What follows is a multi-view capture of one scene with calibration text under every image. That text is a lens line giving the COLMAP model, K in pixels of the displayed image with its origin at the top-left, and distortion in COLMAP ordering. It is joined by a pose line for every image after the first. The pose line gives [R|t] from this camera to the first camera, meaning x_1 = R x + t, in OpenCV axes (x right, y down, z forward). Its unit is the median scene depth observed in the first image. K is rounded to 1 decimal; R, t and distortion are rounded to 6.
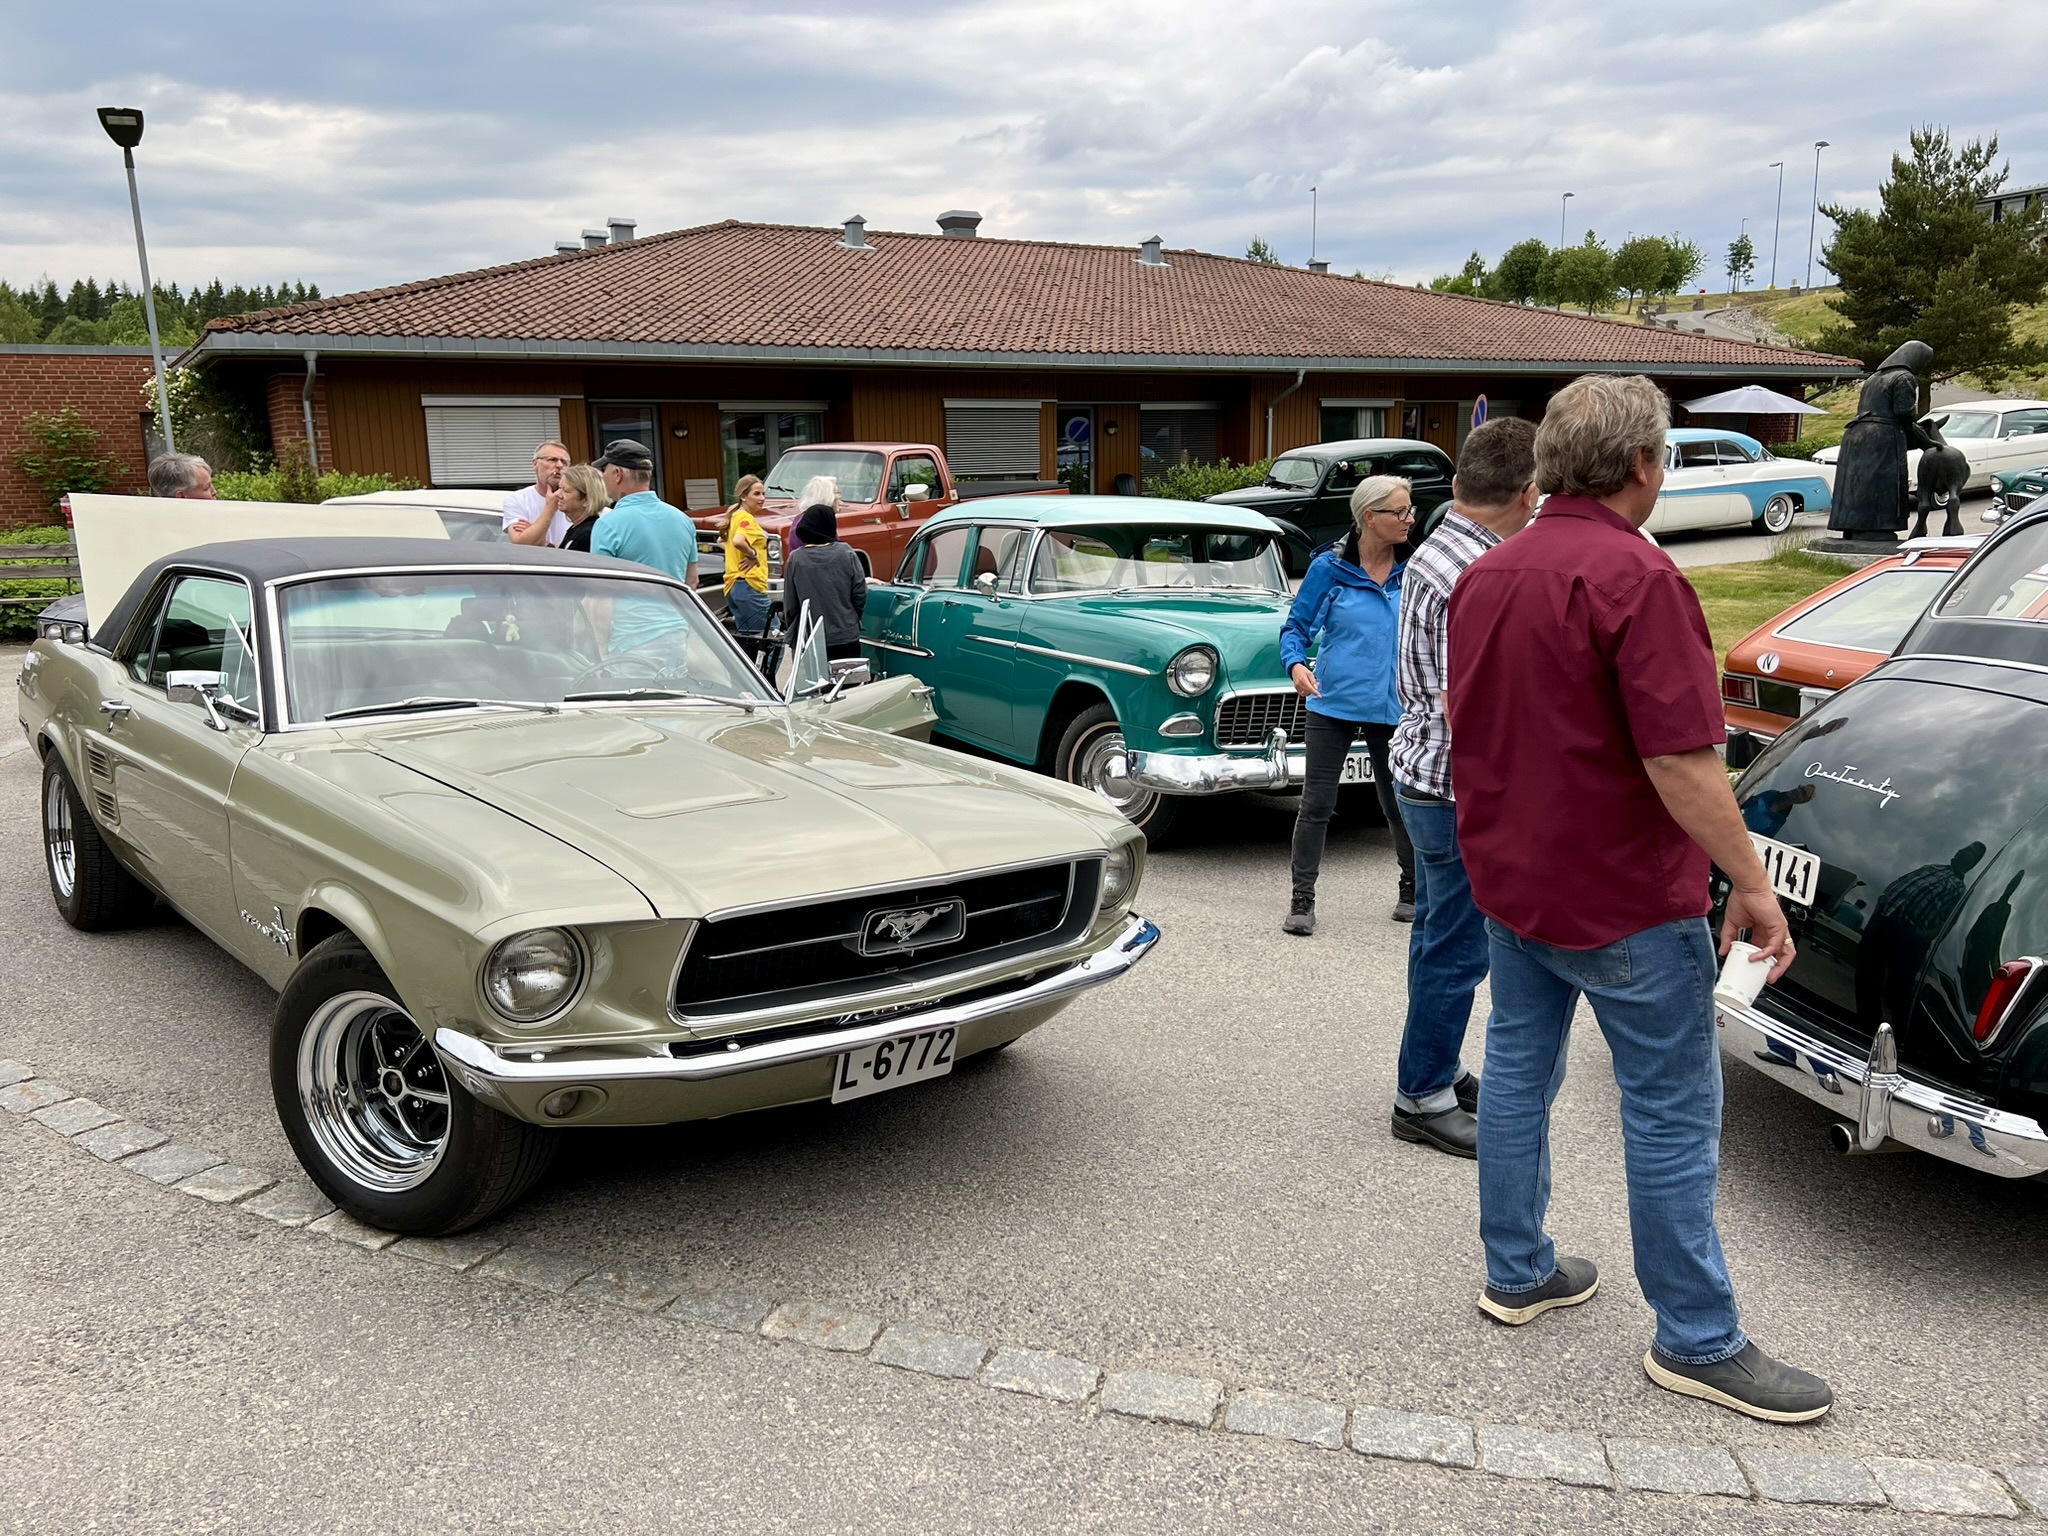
lens RADIAL K [[1516.2, 0, 1031.6], [0, 1516.2, 774.3], [0, 0, 1]] dist [0.085668, -0.112411]
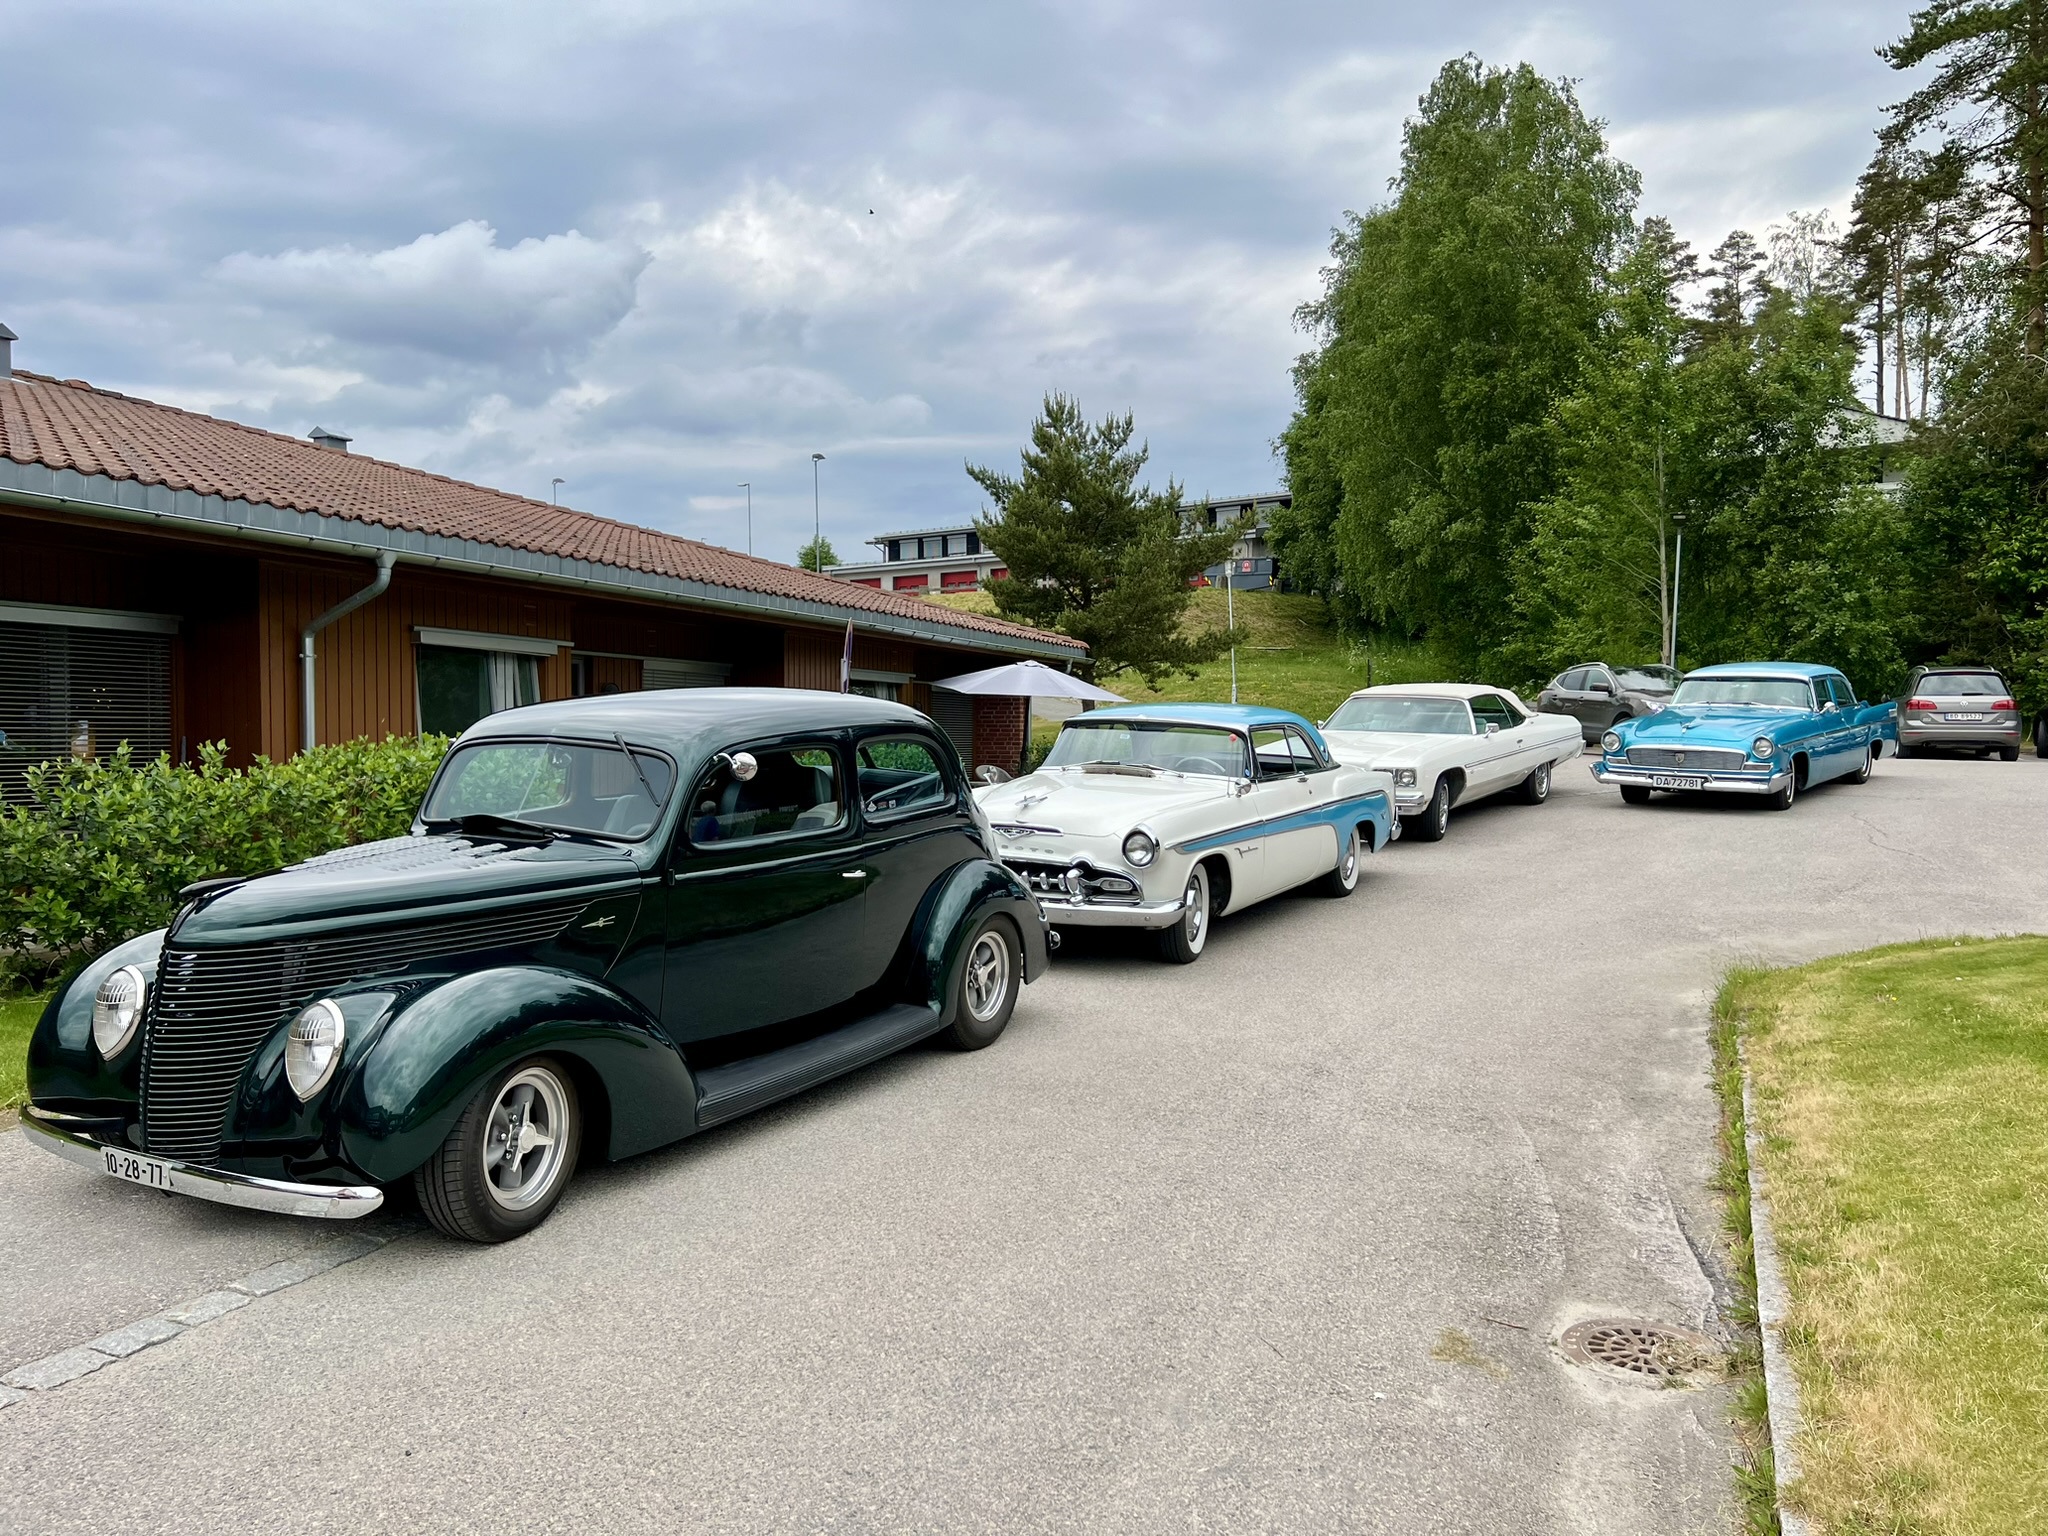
lens RADIAL K [[1516.2, 0, 1031.6], [0, 1516.2, 774.3], [0, 0, 1]] dist [0.085668, -0.112411]
pose [[0.792529, 0.001844, 0.609831, 0.049085], [0.115911, 0.981311, -0.153604, -0.104035], [-0.598717, 0.192422, 0.777503, 0.516282]]
